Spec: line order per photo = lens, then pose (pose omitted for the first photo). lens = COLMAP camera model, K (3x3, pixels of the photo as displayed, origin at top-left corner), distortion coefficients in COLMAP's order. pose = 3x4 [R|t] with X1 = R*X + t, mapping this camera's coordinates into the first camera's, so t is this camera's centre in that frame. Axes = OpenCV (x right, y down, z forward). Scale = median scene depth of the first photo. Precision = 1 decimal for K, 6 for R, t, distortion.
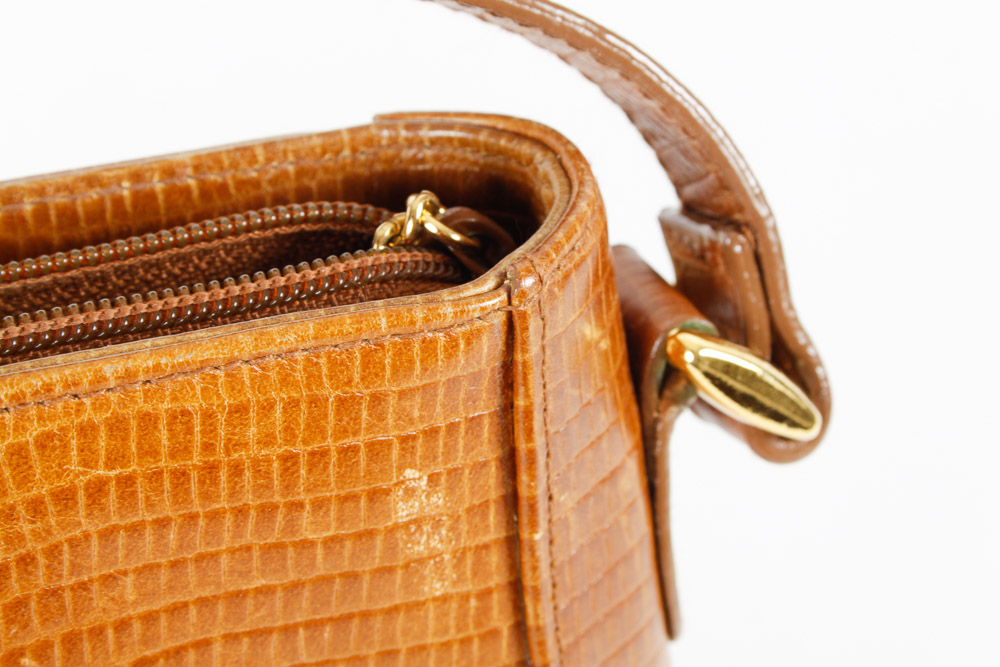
lens RADIAL K [[2249.1, 0, 503.5], [0, 2249.1, 335.1], [0, 0, 1]] dist [0.100013, 0.000000]
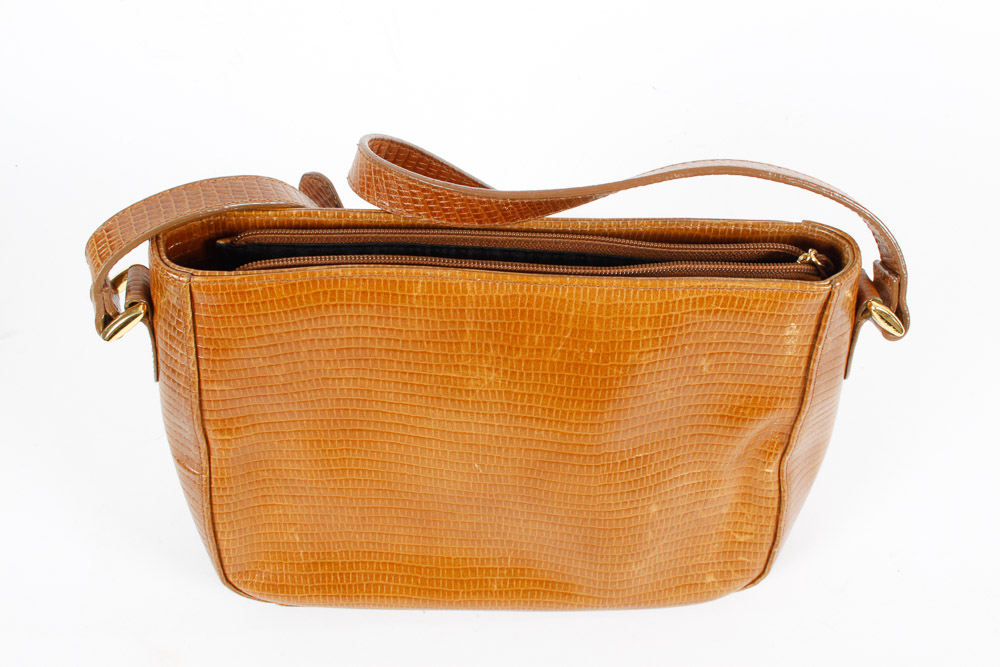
lens RADIAL K [[1031.1, 0, 502.5], [0, 1031.1, 337.4], [0, 0, 1]] dist [-0.090208, 0.000000]
pose [[0.948175, 0.249804, -0.196374, -0.153333], [-0.210600, 0.956831, 0.200305, -0.152196], [0.237934, -0.148568, 0.959852, -0.739058]]
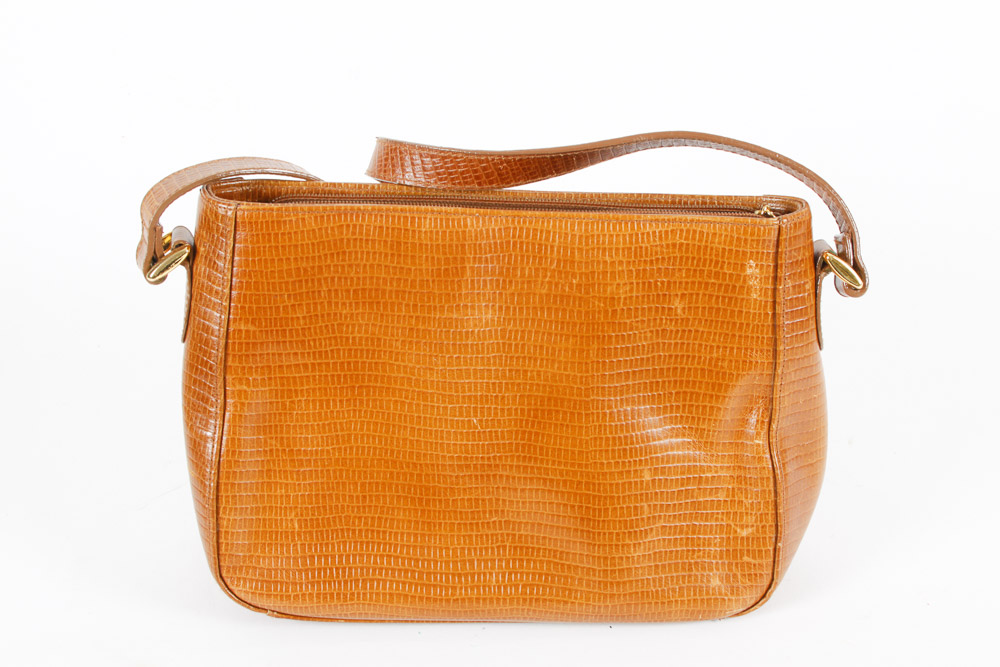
lens RADIAL K [[1791.9, 0, 498.7], [0, 1791.9, 326.8], [0, 0, 1]] dist [0.089657, 0.000000]
pose [[0.940112, 0.143166, -0.309342, 0.562195], [-0.212555, 0.955687, -0.203672, 0.944412], [0.266475, 0.257227, 0.928884, -2.205930]]
